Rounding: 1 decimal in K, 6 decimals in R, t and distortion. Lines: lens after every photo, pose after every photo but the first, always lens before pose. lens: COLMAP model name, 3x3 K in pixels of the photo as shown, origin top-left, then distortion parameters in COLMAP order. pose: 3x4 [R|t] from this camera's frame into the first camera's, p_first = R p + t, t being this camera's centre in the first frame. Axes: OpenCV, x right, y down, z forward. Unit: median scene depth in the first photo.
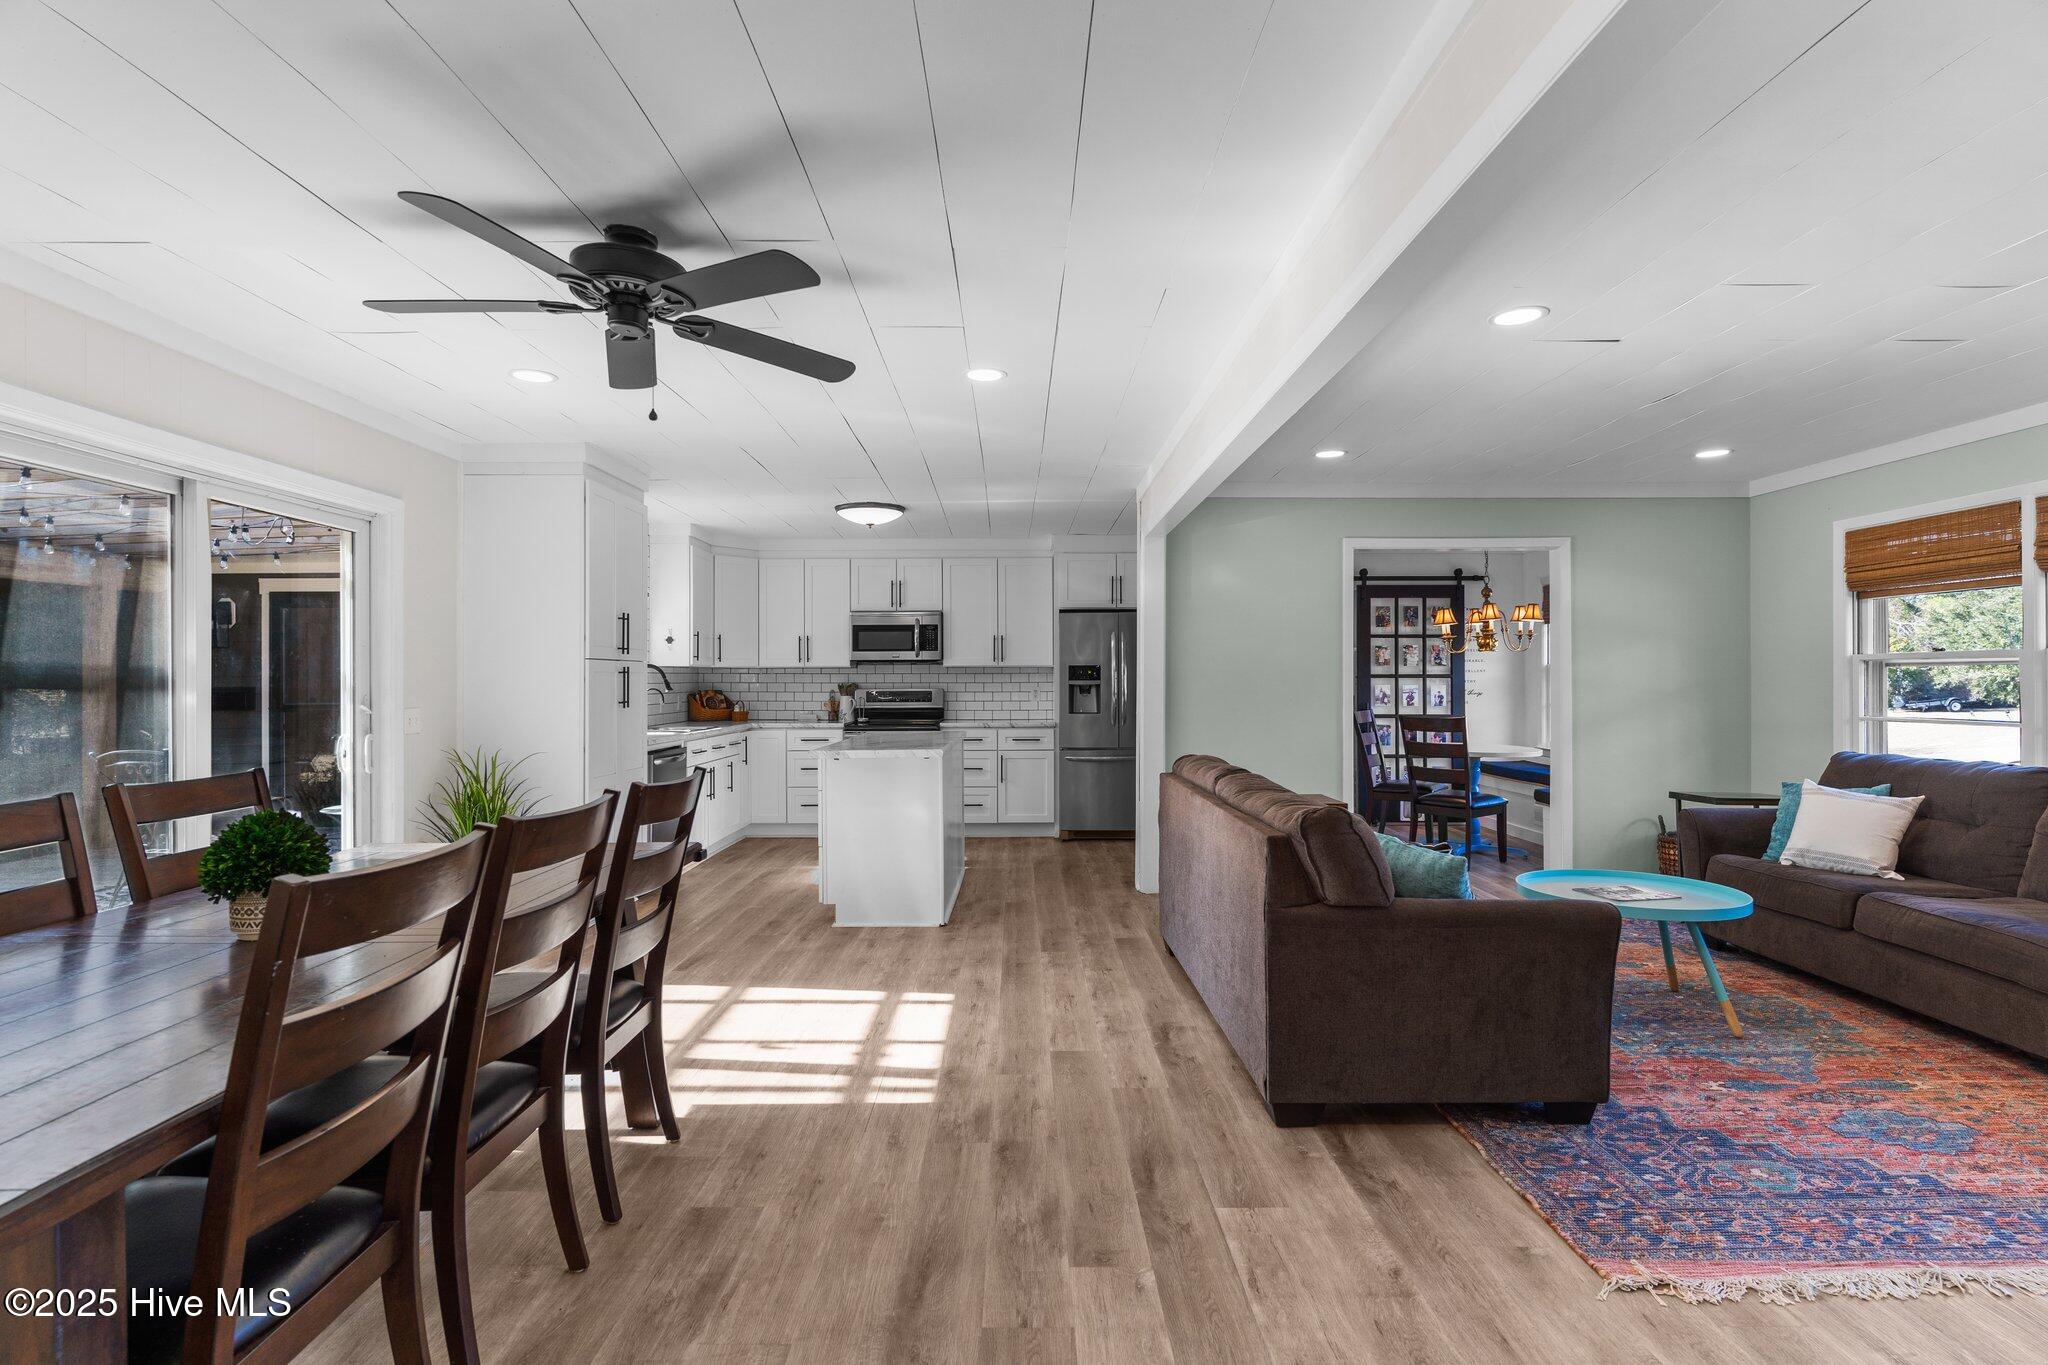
lens RADIAL K [[980.5, 0, 1010.3], [0, 980.5, 675.8], [0, 0, 1]] dist [0.007838, -0.002550]
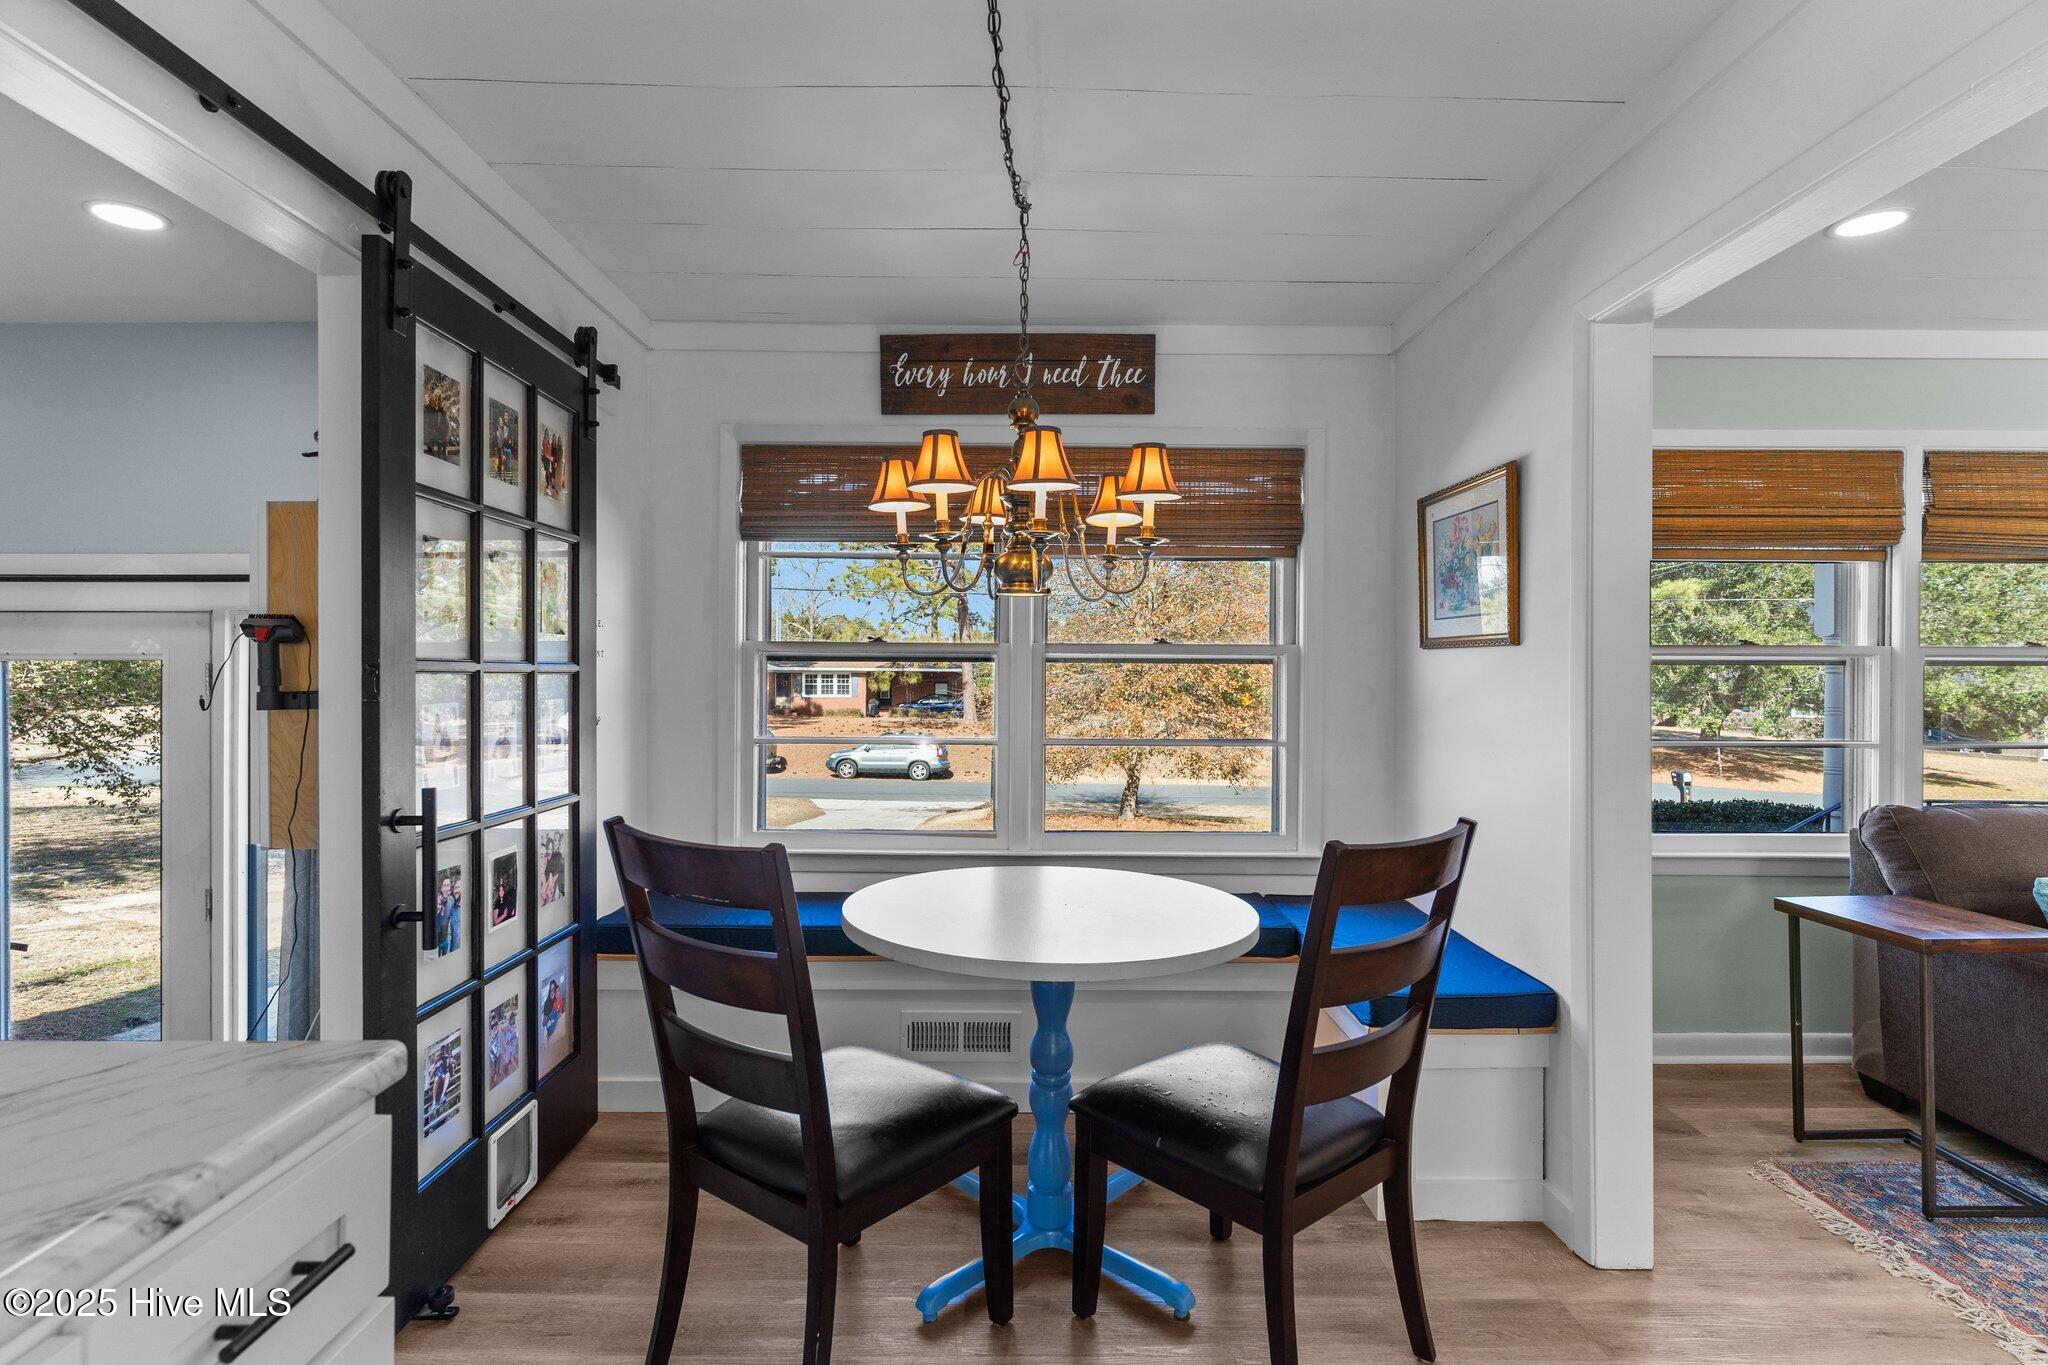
lens RADIAL K [[980.5, 0, 1013.8], [0, 980.5, 674.7], [0, 0, 1]] dist [0.007838, -0.002550]
pose [[-0.004511, 0.001112, 0.999989, 0.320524], [-0.011672, 0.999931, -0.001164, 0.004230], [-0.999922, -0.011677, -0.004498, 2.014029]]
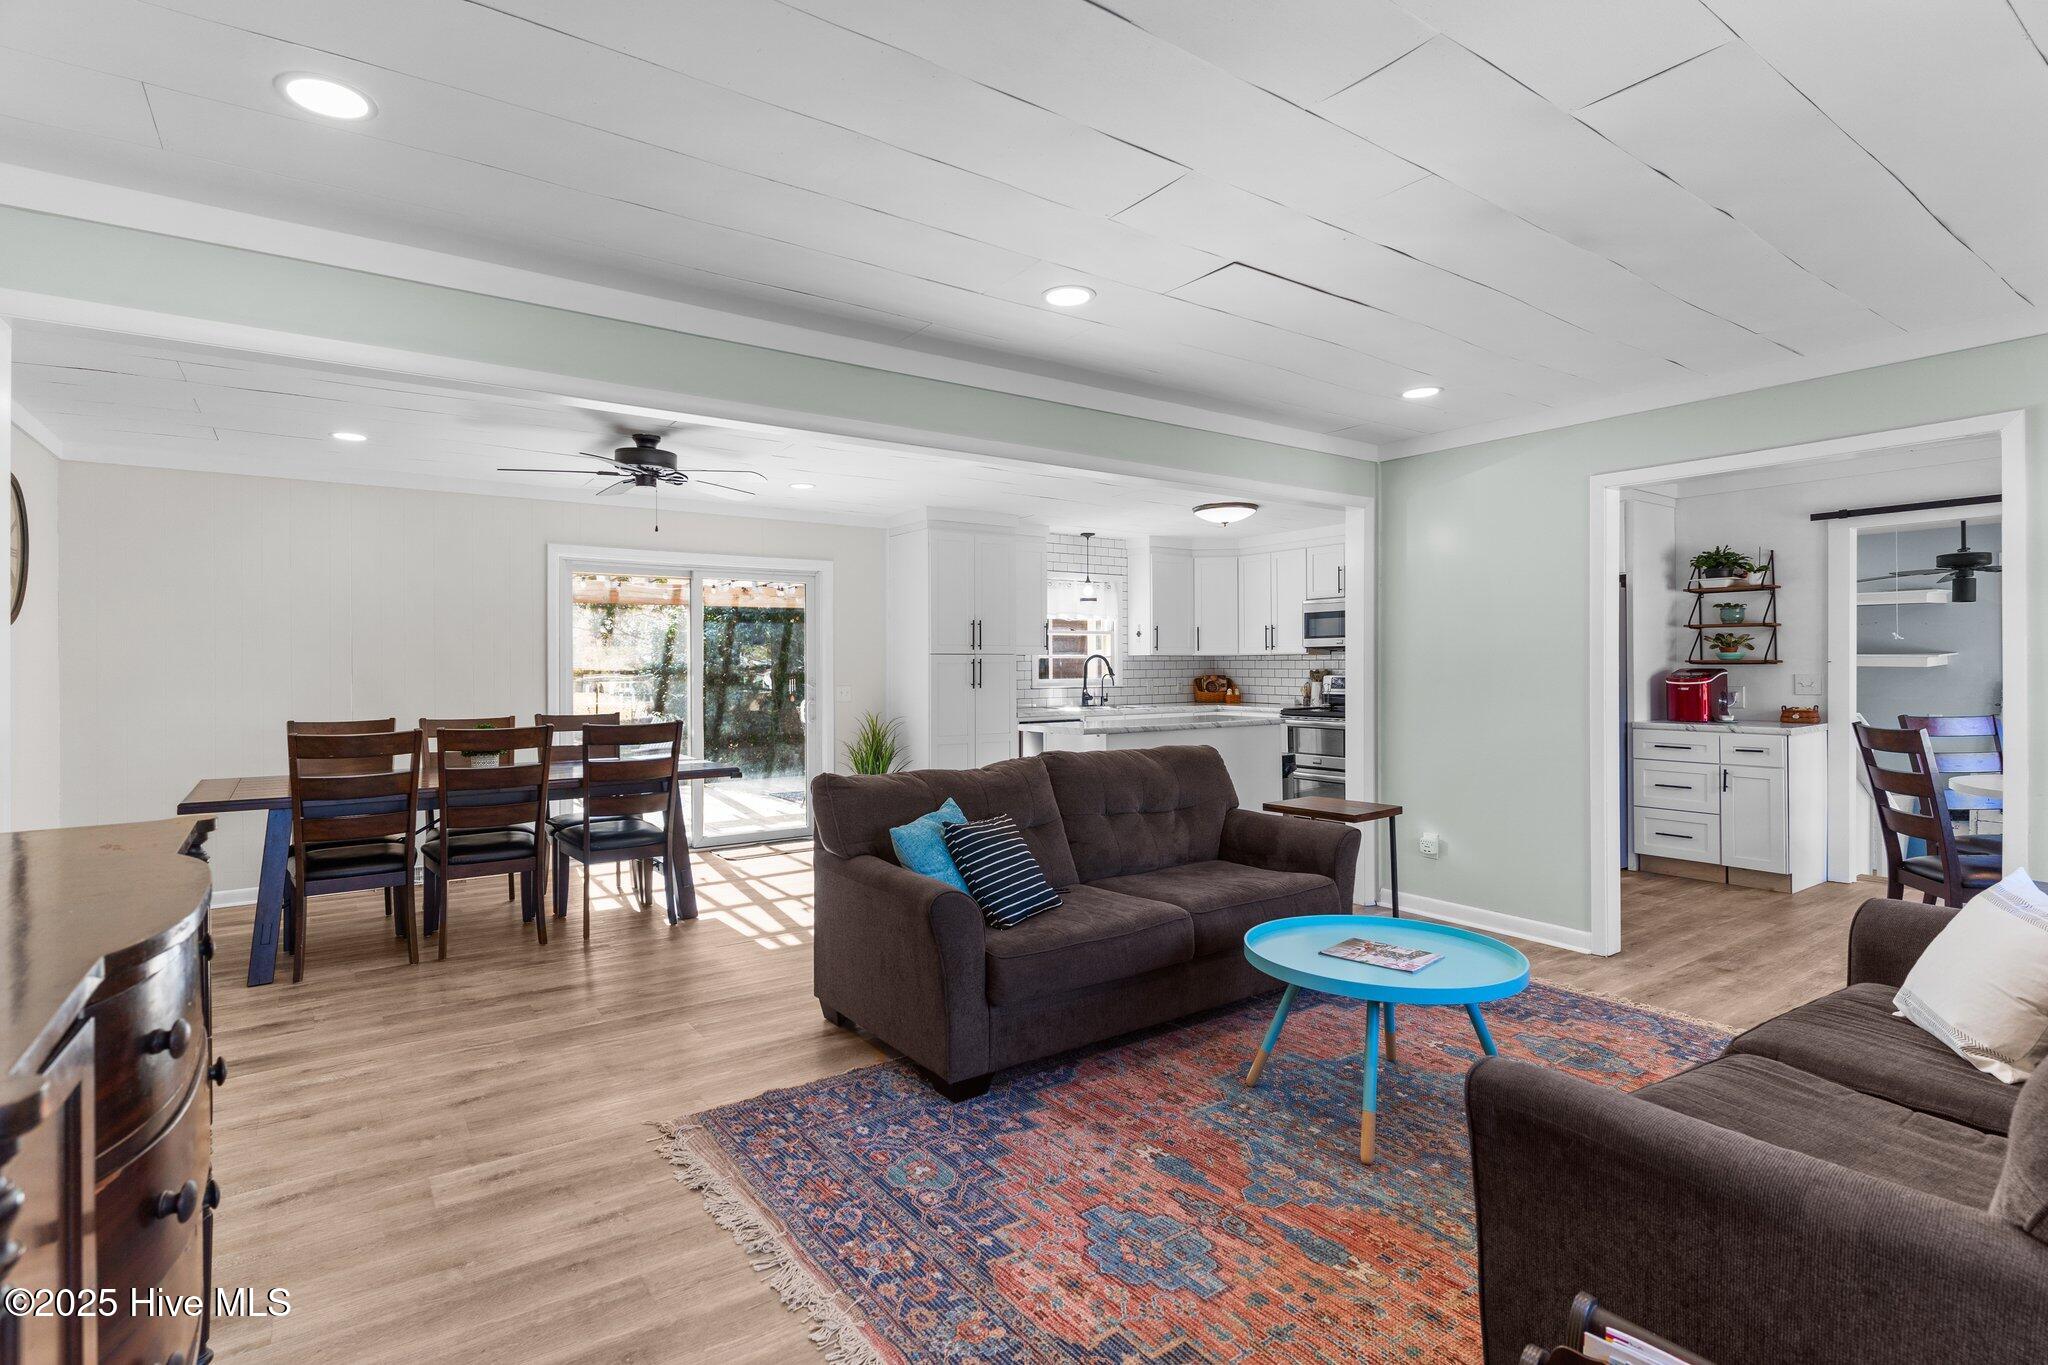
lens RADIAL K [[980.5, 0, 1014.2], [0, 980.5, 668.9], [0, 0, 1]] dist [0.007838, -0.002550]
pose [[0.580605, 0.002174, -0.814182, 1.127168], [0.007178, 0.999944, 0.007788, -0.007867], [0.814154, -0.010366, 0.580557, 0.348806]]
